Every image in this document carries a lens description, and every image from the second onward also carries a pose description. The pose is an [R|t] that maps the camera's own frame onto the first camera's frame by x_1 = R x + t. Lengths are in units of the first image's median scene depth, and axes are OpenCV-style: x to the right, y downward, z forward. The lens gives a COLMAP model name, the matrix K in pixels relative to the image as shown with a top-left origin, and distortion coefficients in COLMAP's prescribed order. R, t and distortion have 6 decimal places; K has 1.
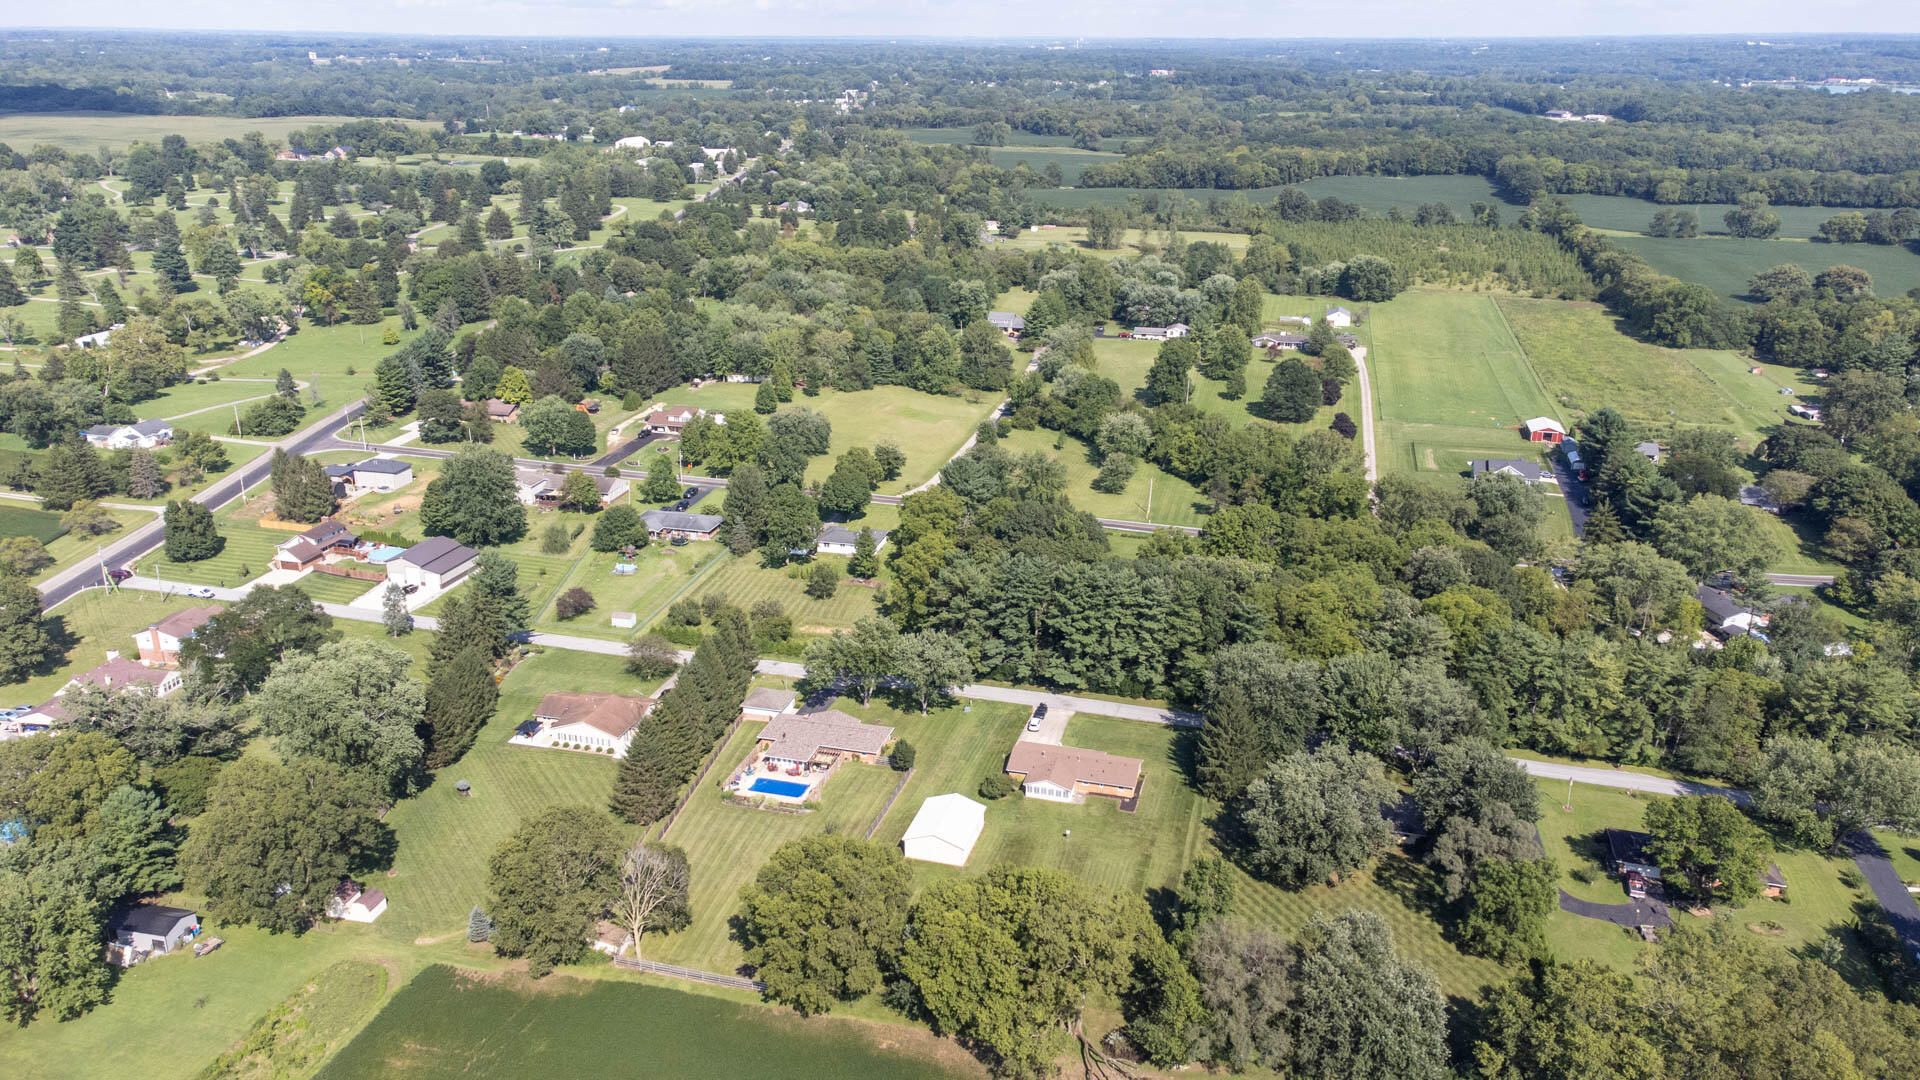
lens RADIAL K [[1422.4, 0, 938.1], [0, 1422.4, 550.1], [0, 0, 1]] dist [0.042401, 0.001703]
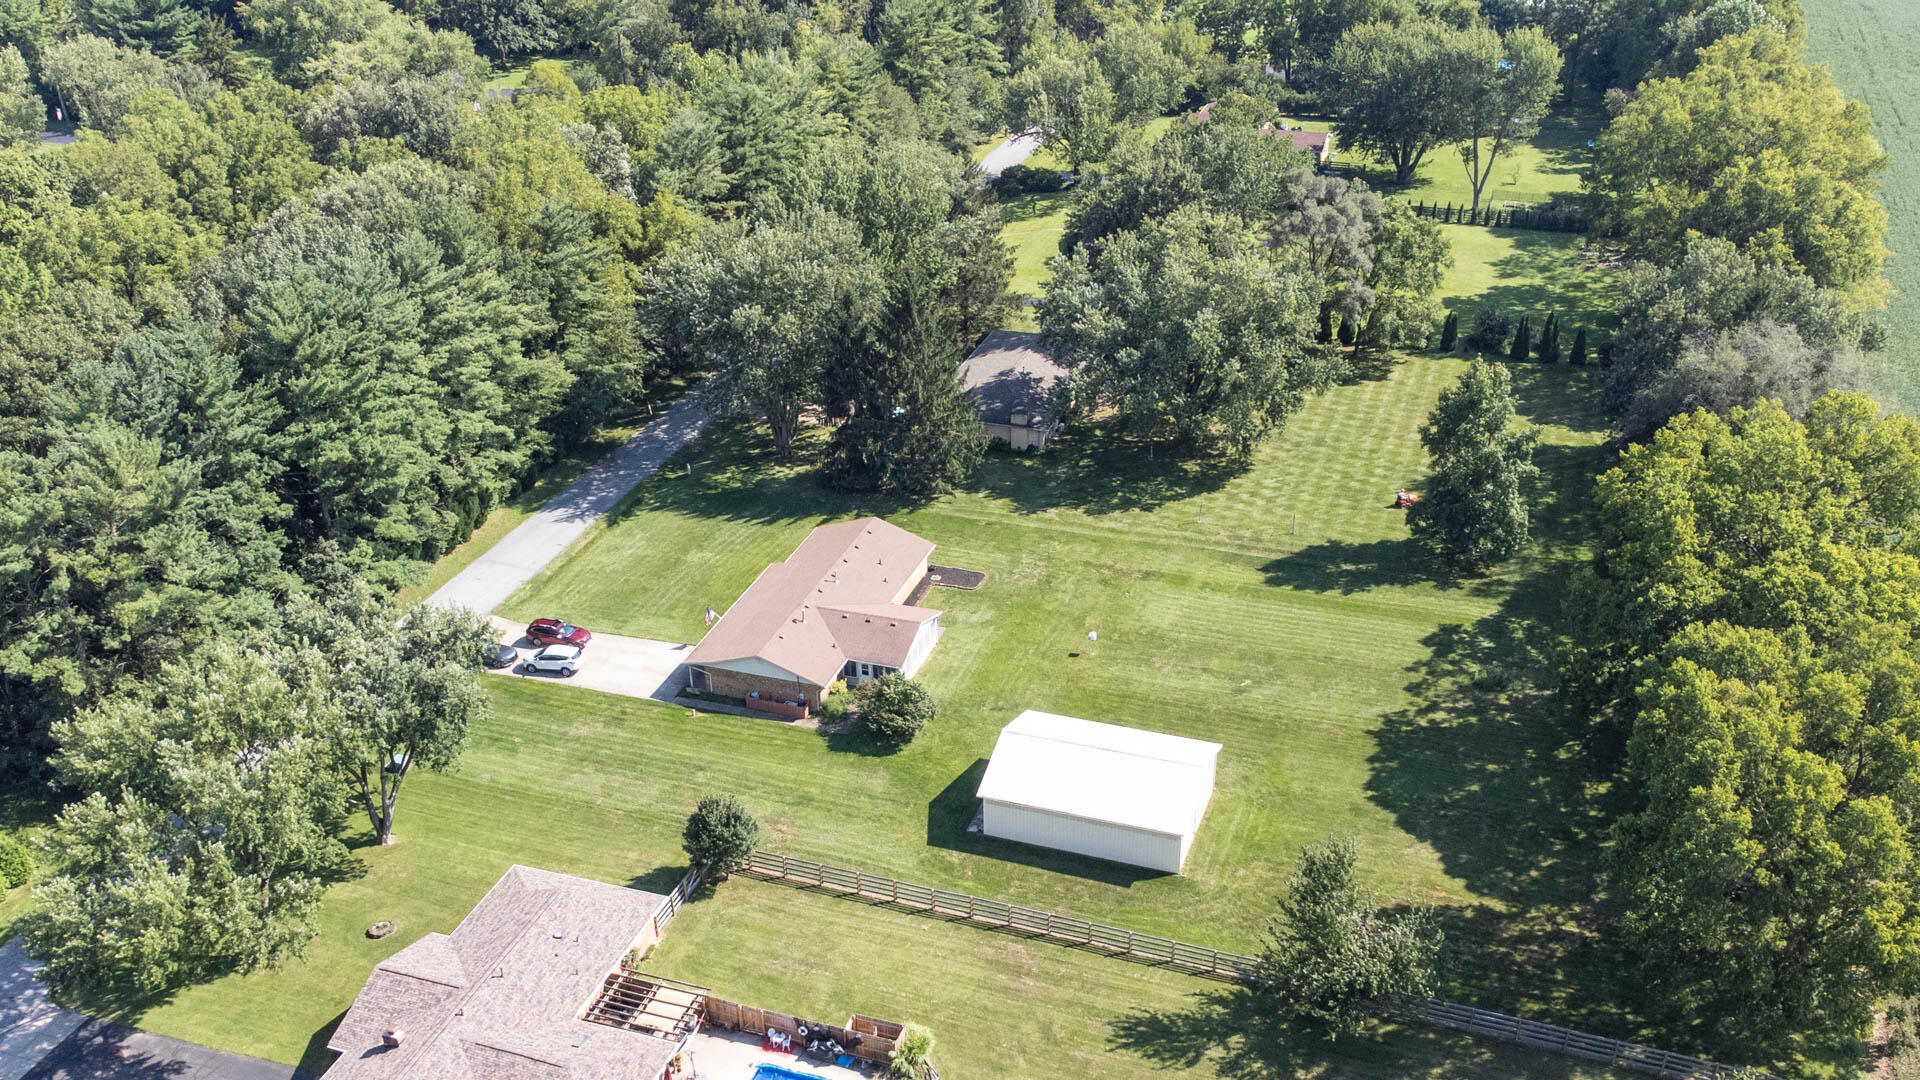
lens RADIAL K [[1786.9, 0, 961.5], [0, 1786.9, 667.2], [0, 0, 1]] dist [0.030380, -0.001943]
pose [[0.055630, -0.523357, 0.850296, -0.335985], [0.361974, 0.804251, 0.471334, -0.065673], [-0.930527, 0.281565, 0.234182, 0.758611]]
